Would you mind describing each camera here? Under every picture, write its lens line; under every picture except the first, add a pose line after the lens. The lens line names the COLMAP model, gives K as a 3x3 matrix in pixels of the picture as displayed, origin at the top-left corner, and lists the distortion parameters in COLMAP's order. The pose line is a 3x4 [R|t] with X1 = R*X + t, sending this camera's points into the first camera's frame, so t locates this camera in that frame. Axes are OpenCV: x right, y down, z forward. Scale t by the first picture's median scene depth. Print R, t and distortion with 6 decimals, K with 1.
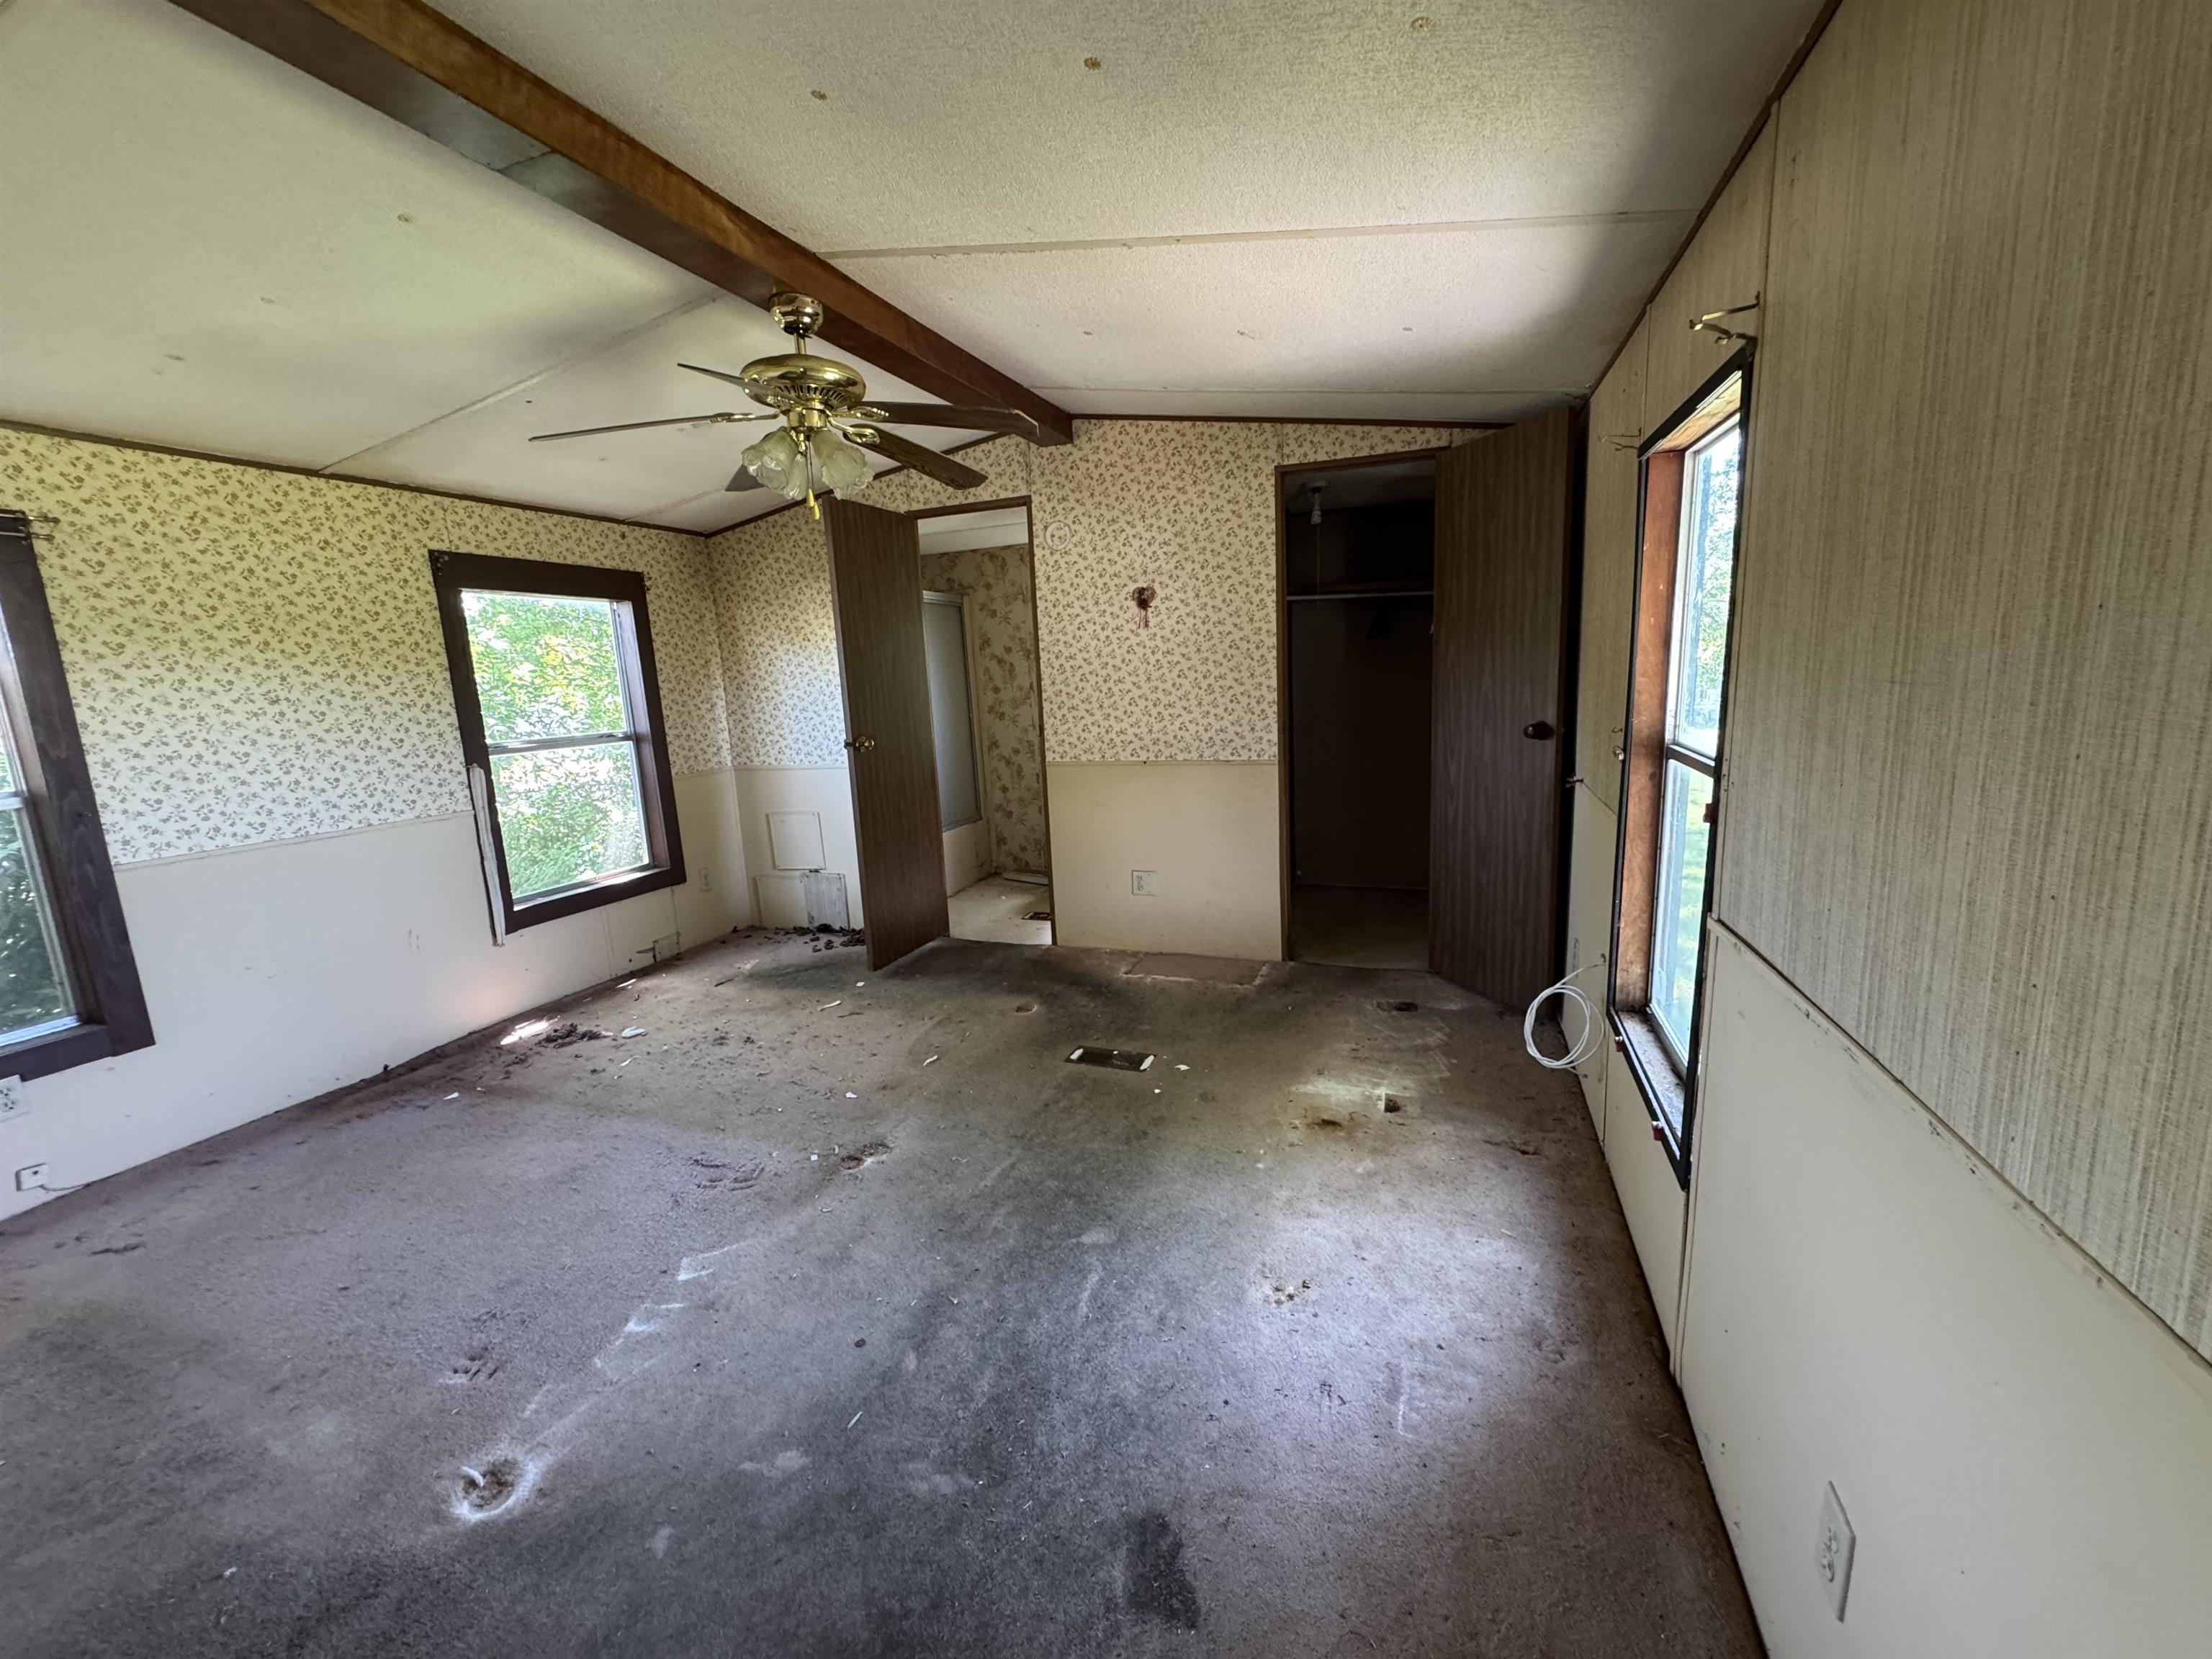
lens RADIAL K [[869.5, 0, 1109.3], [0, 869.5, 826.2], [0, 0, 1]] dist [-0.000033, 0.000184]
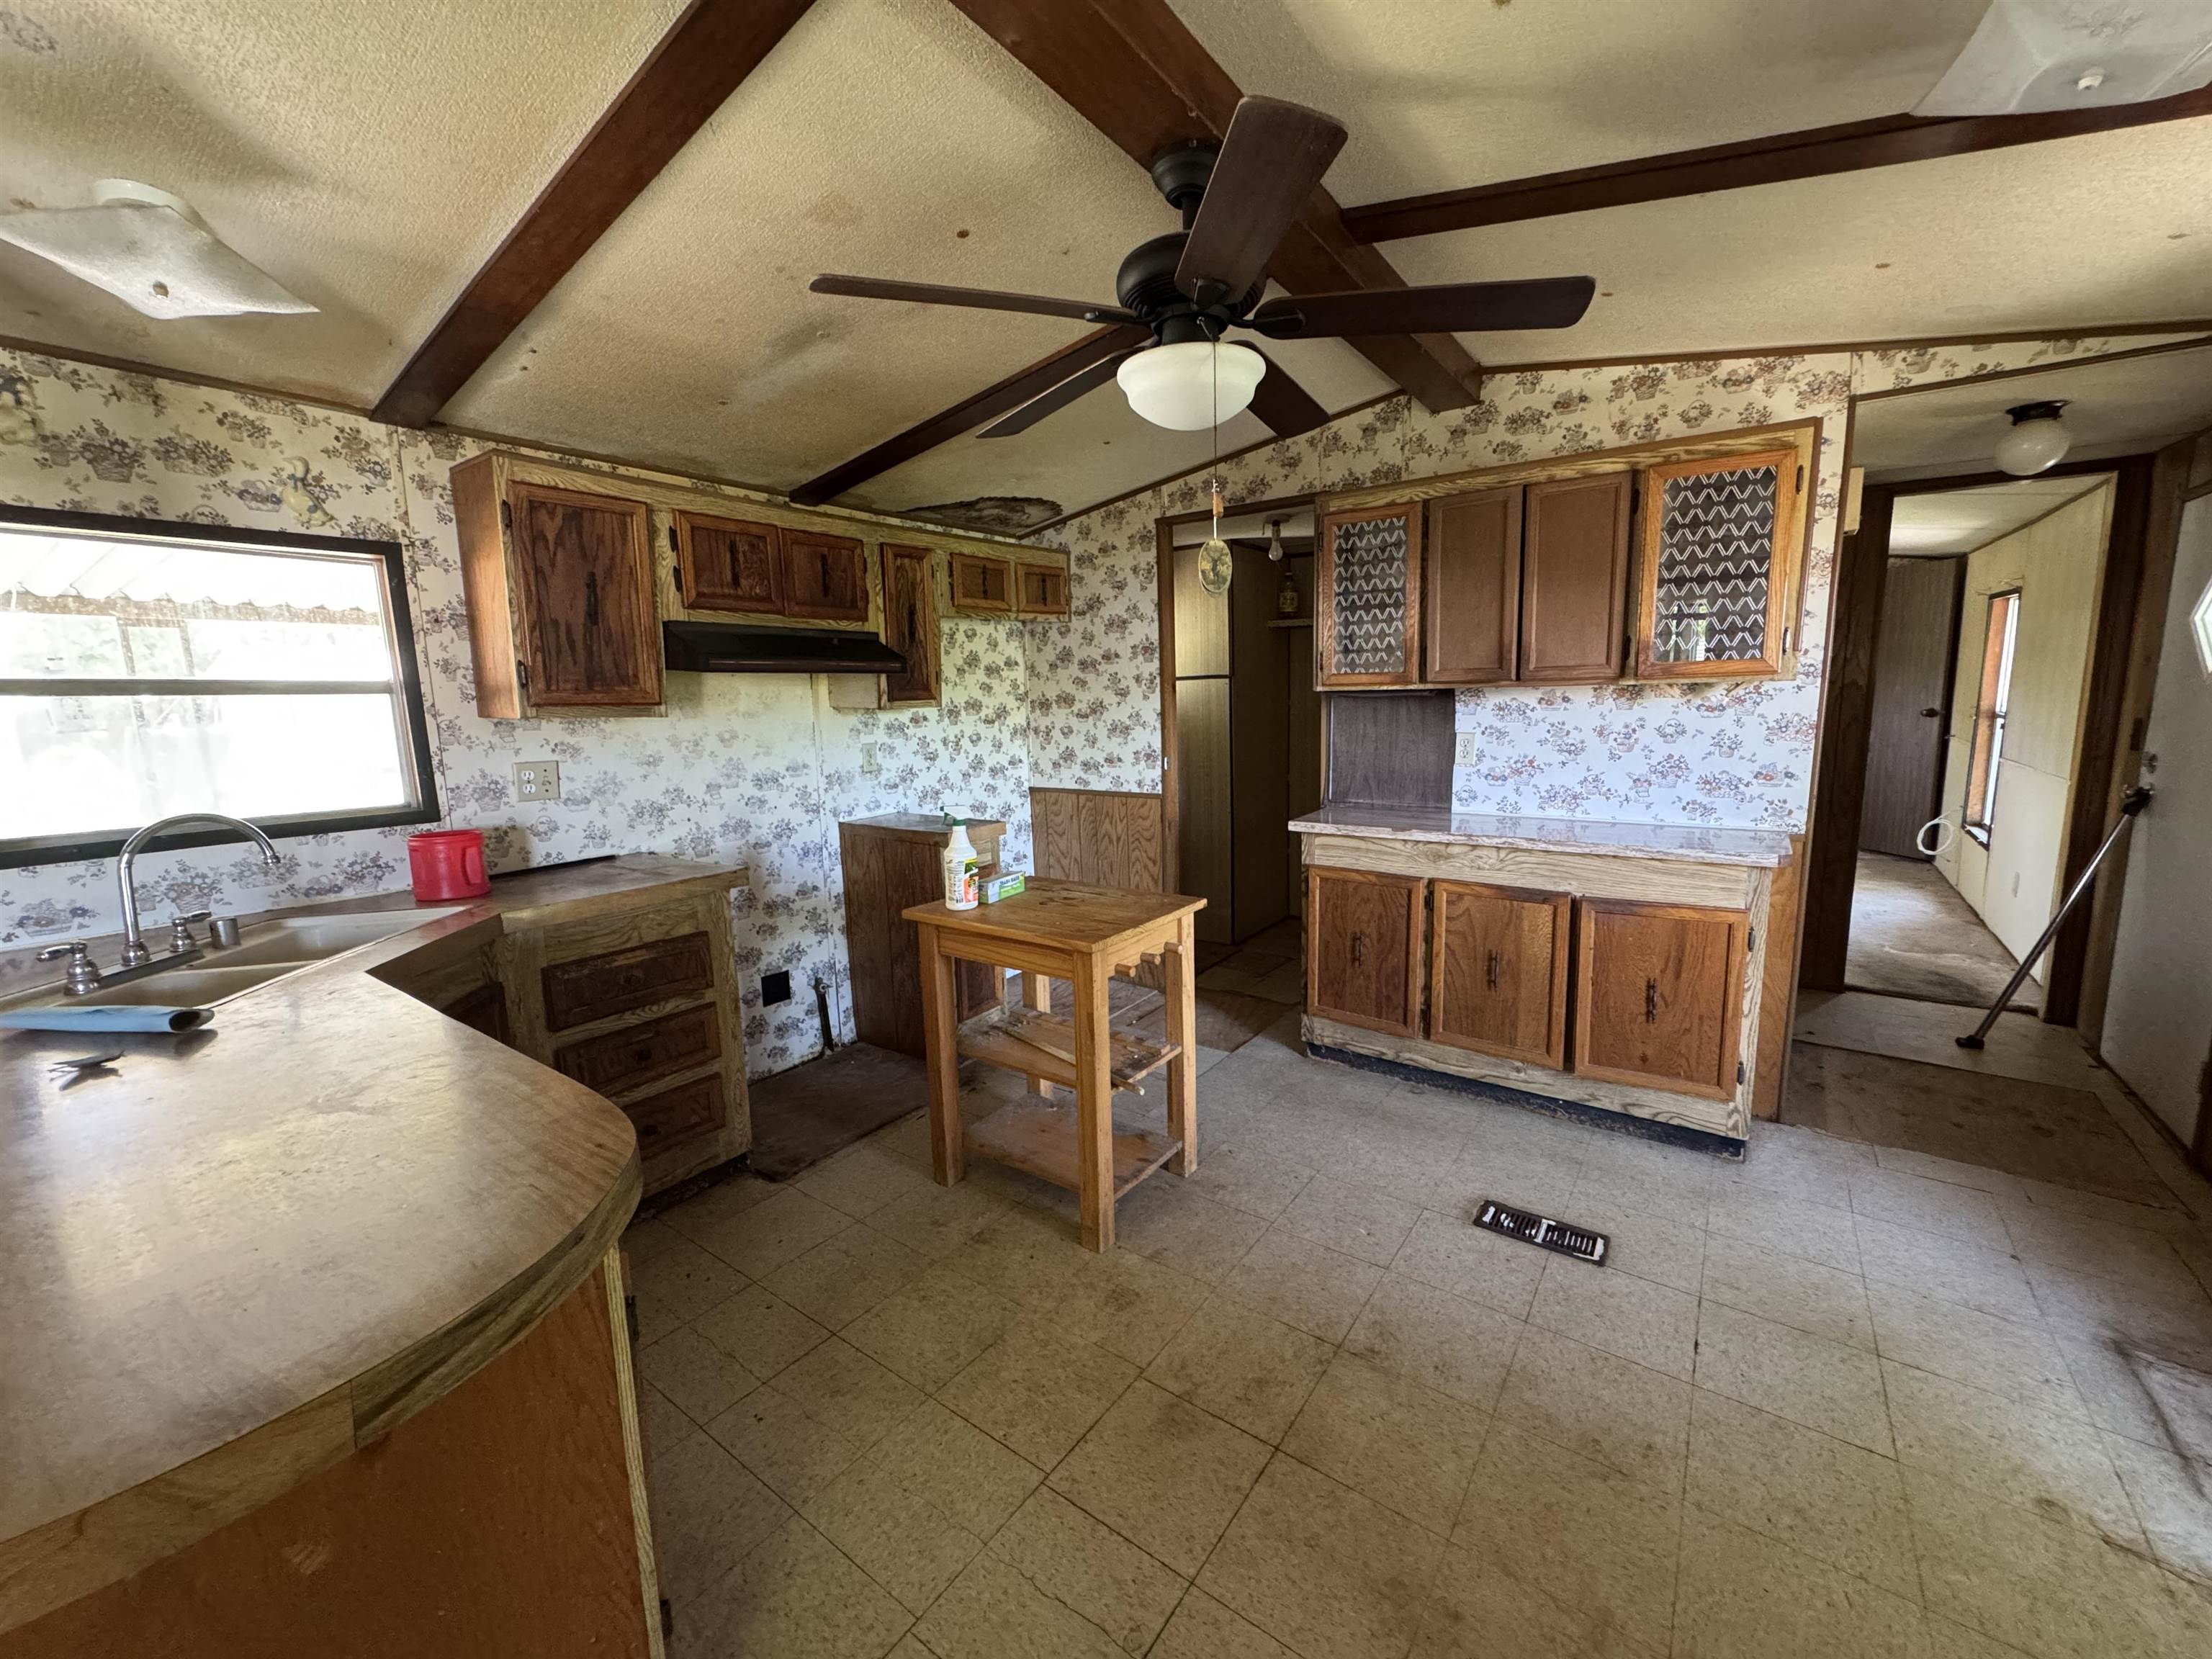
lens RADIAL K [[869.5, 0, 1115.5], [0, 869.5, 820.9], [0, 0, 1]] dist [-0.000033, 0.000184]
pose [[0.962185, 0.058920, -0.265948, -0.969845], [-0.063086, 0.997983, -0.007140, 0.342451], [0.264990, 0.023648, 0.963961, -1.807513]]
